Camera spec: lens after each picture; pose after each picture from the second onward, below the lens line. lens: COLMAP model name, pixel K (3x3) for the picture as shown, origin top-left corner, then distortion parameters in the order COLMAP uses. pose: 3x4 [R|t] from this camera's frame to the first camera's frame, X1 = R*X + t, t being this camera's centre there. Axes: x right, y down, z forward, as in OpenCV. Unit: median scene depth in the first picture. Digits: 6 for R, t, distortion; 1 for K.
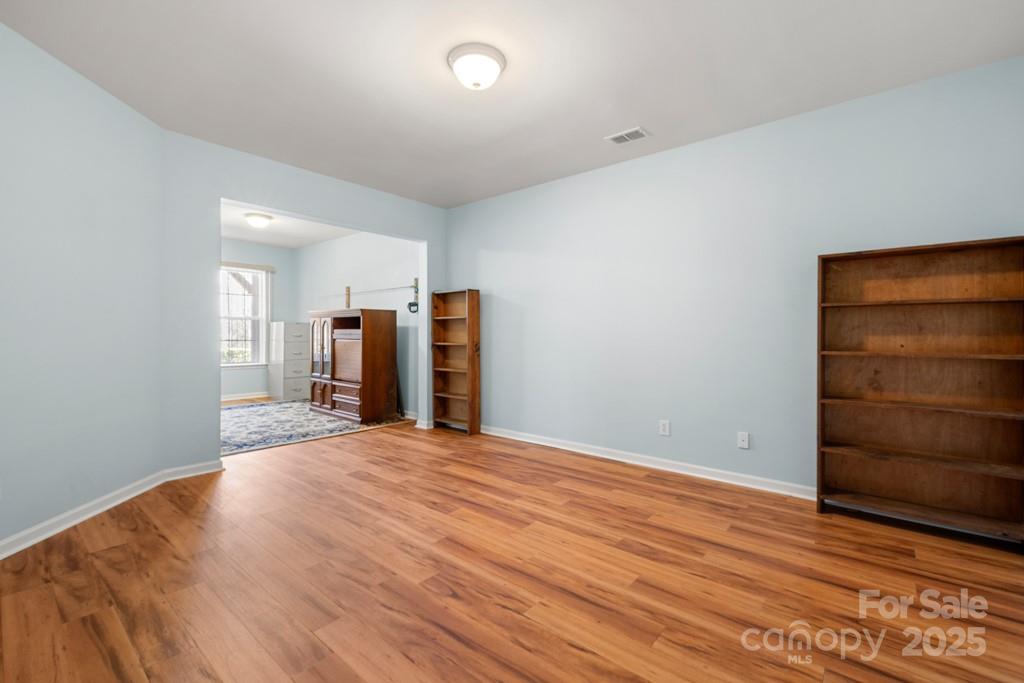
lens RADIAL K [[441.8, 0, 512.5], [0, 441.8, 338.2], [0, 0, 1]] dist [0.003439, 0.000176]
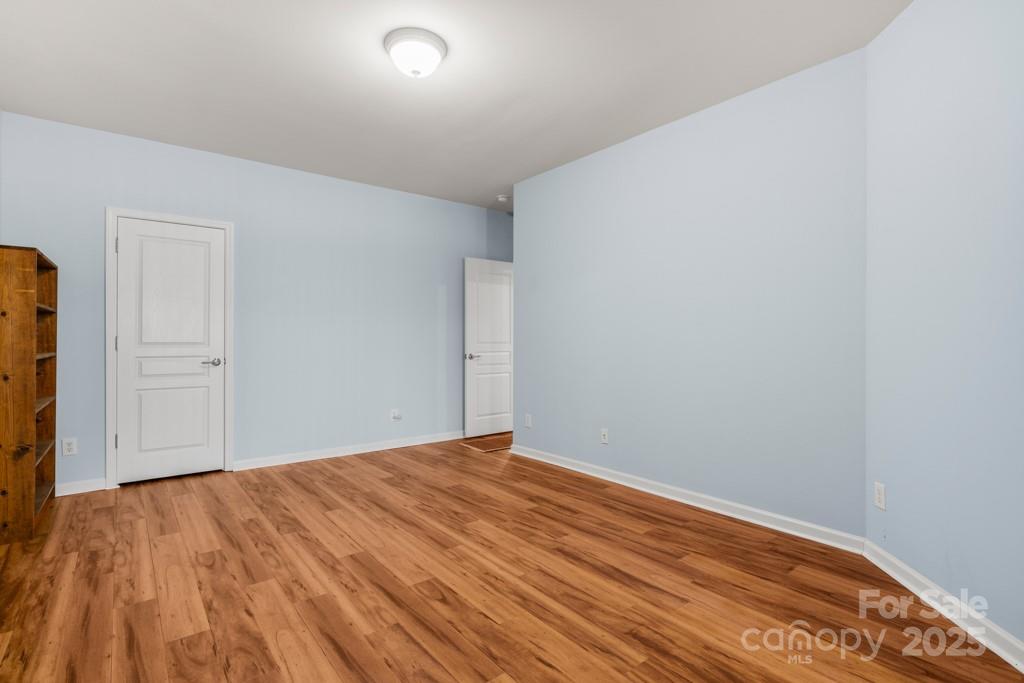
lens RADIAL K [[490.8, 0, 511.8], [0, 490.8, 339.4], [0, 0, 1]] dist [-0.000177, -0.000501]
pose [[-0.981085, -0.007232, 0.193442, -0.488126], [-0.005329, 0.999932, 0.010359, -0.020189], [-0.193504, 0.009132, -0.981057, 2.000918]]
